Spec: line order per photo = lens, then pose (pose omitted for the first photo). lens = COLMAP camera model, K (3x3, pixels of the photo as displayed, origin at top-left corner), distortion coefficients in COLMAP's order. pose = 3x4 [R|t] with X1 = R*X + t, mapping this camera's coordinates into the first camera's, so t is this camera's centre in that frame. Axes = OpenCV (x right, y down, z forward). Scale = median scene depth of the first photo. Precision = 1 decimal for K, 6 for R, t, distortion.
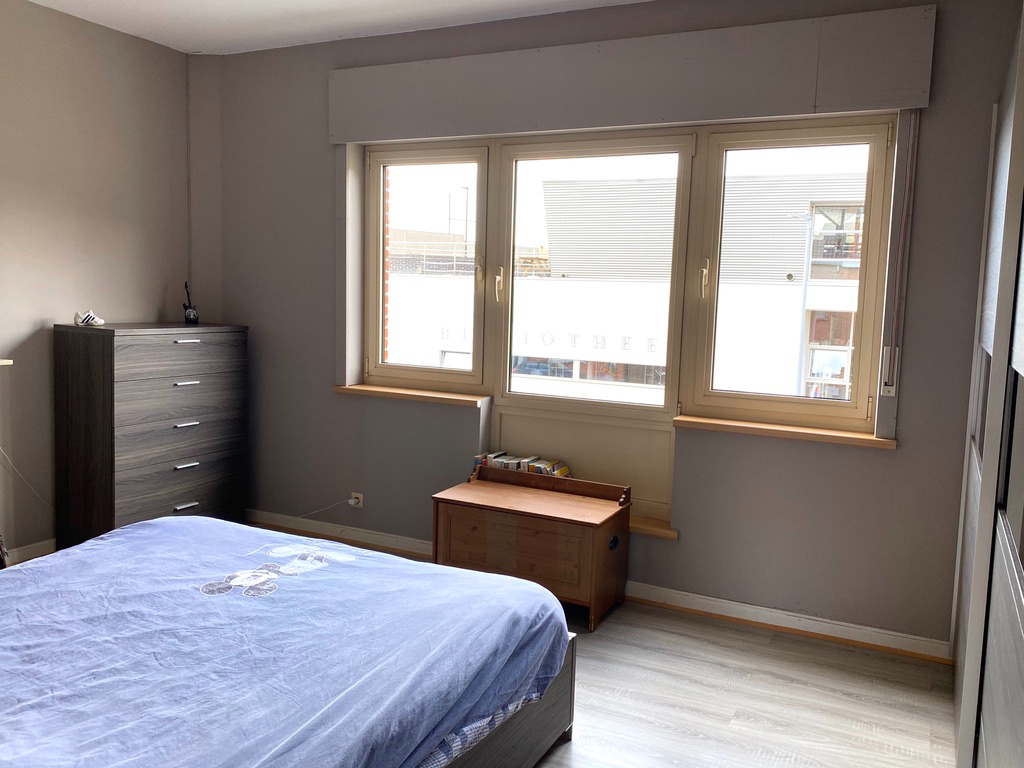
lens RADIAL K [[838.7, 0, 512.0], [0, 838.7, 384.0], [0, 0, 1]] dist [-0.003940, -0.002486]
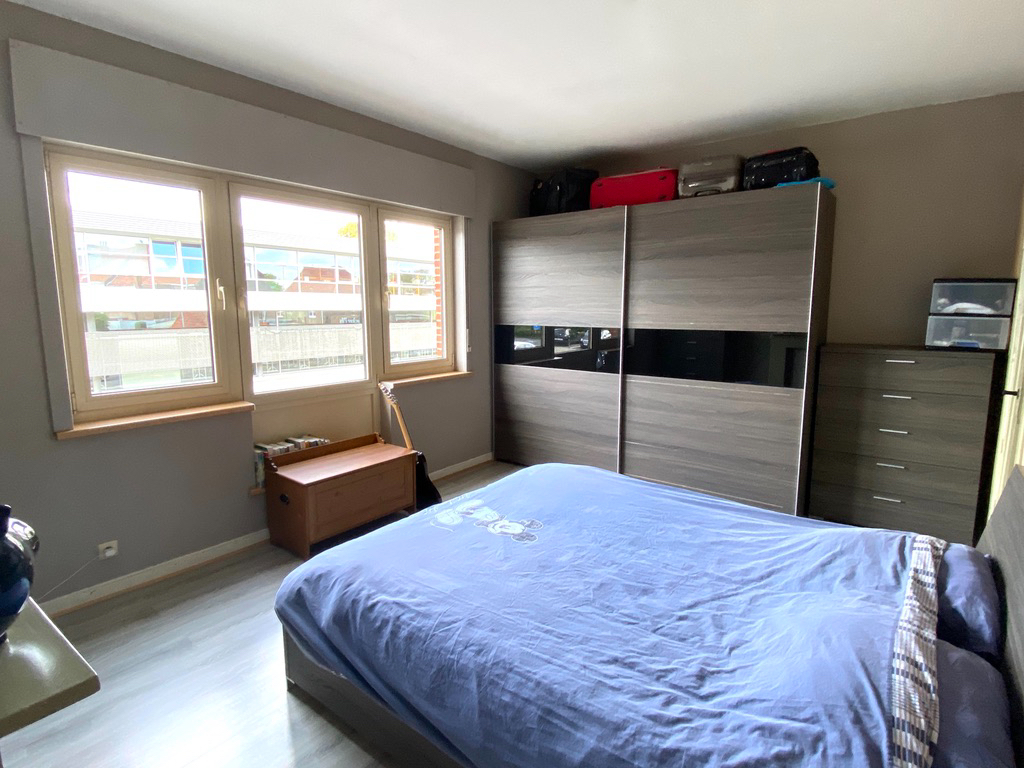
lens RADIAL K [[543.8, 0, 512.0], [0, 543.8, 384.0], [0, 0, 1]] dist [0.017047, -0.000290]
pose [[0.187516, -0.168413, 0.967716, -0.843120], [0.112295, 0.982408, 0.149210, -0.096989], [-0.975822, 0.080691, 0.203129, 0.591773]]
